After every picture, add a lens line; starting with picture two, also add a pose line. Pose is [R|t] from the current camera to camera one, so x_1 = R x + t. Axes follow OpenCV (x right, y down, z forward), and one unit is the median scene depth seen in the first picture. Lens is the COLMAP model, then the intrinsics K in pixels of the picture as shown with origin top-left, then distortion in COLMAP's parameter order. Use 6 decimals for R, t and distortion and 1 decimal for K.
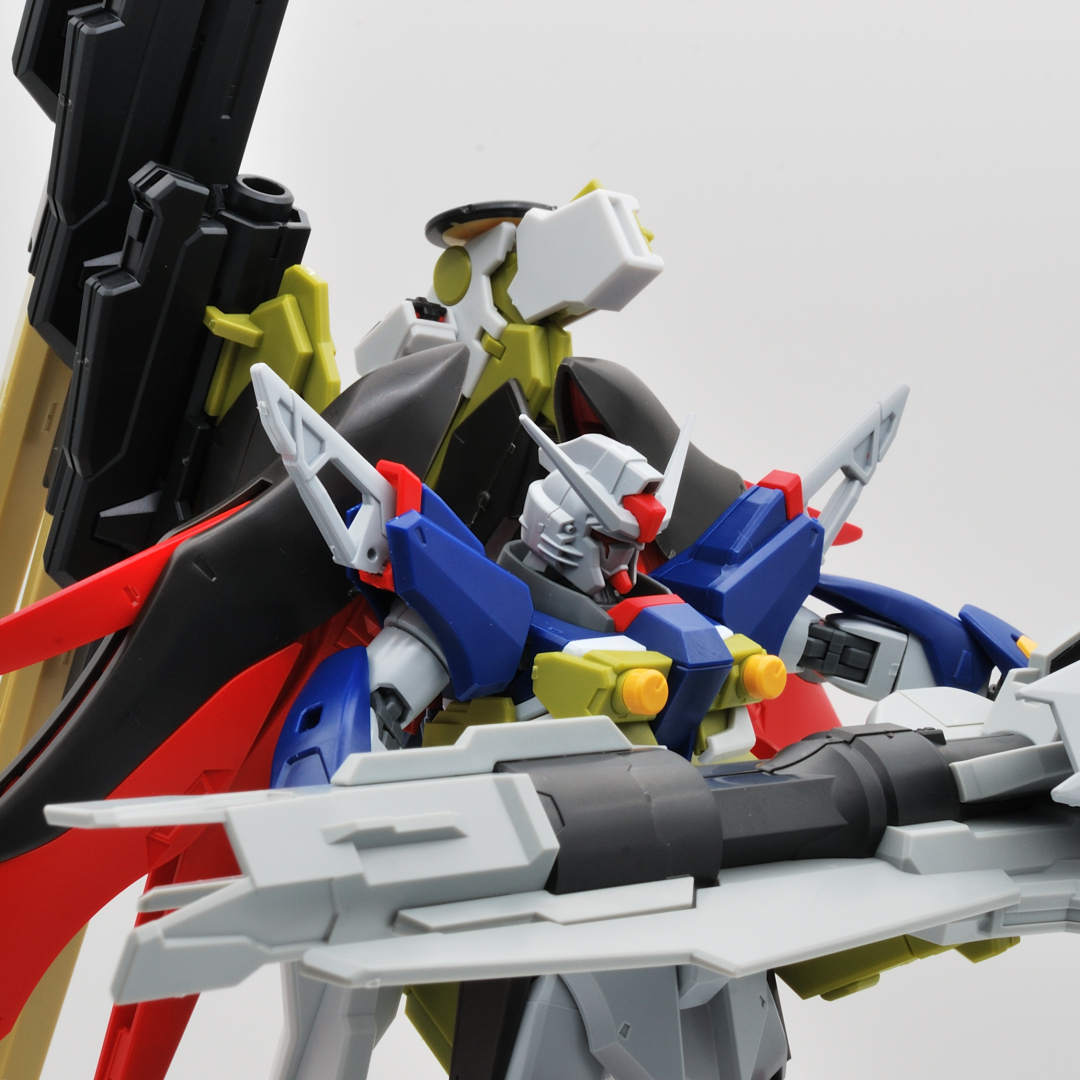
lens RADIAL K [[3348.9, 0, 540.0], [0, 3348.9, 540.0], [0, 0, 1]] dist [-0.140601, -1.676400]
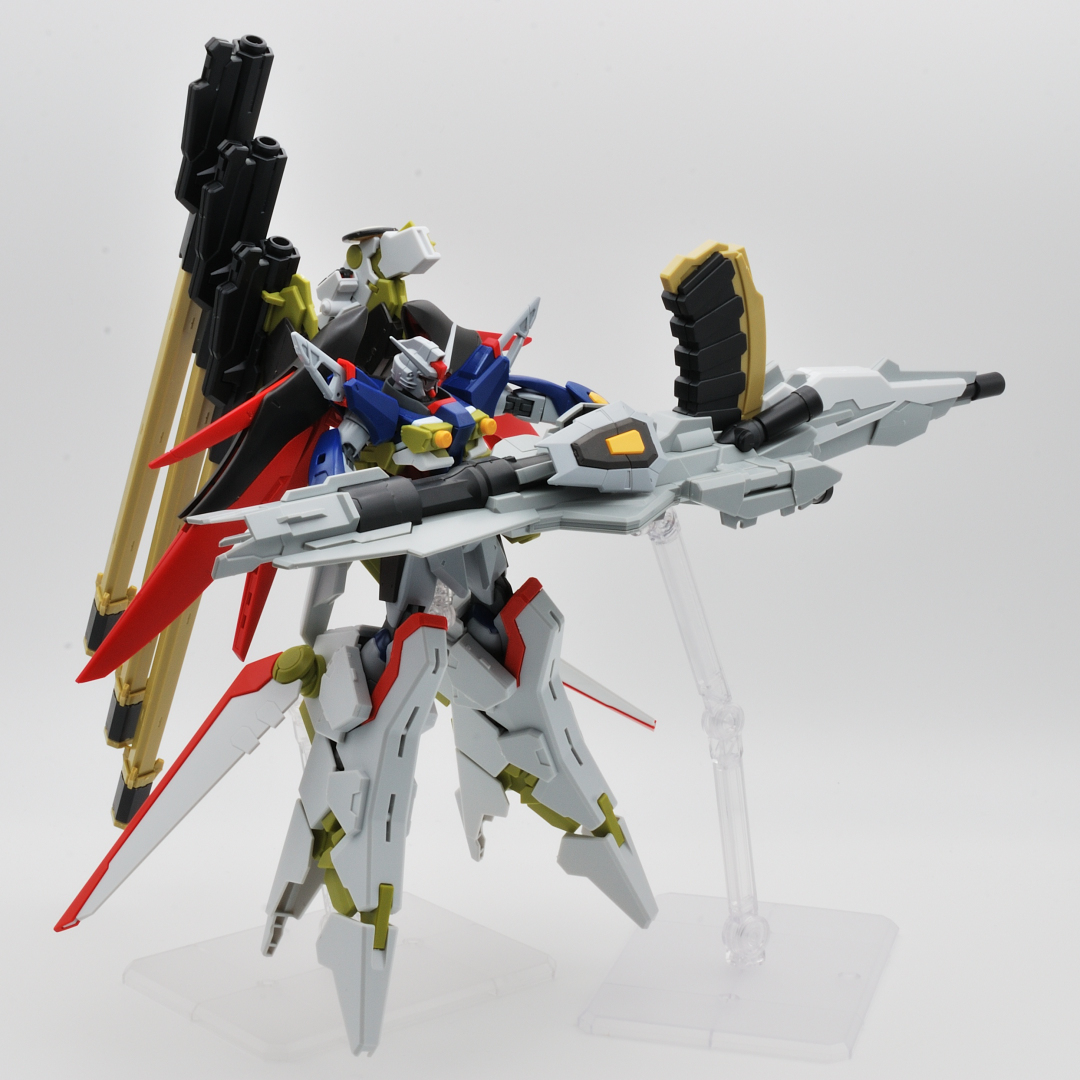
lens RADIAL K [[2414.7, 0, 540.0], [0, 2414.7, 540.0], [0, 0, 1]] dist [0.045205, -0.007237]
pose [[0.995883, -0.061782, 0.066333, -0.023859], [0.049586, 0.983864, 0.171909, -0.195779], [-0.075884, -0.167912, 0.982877, -0.884173]]
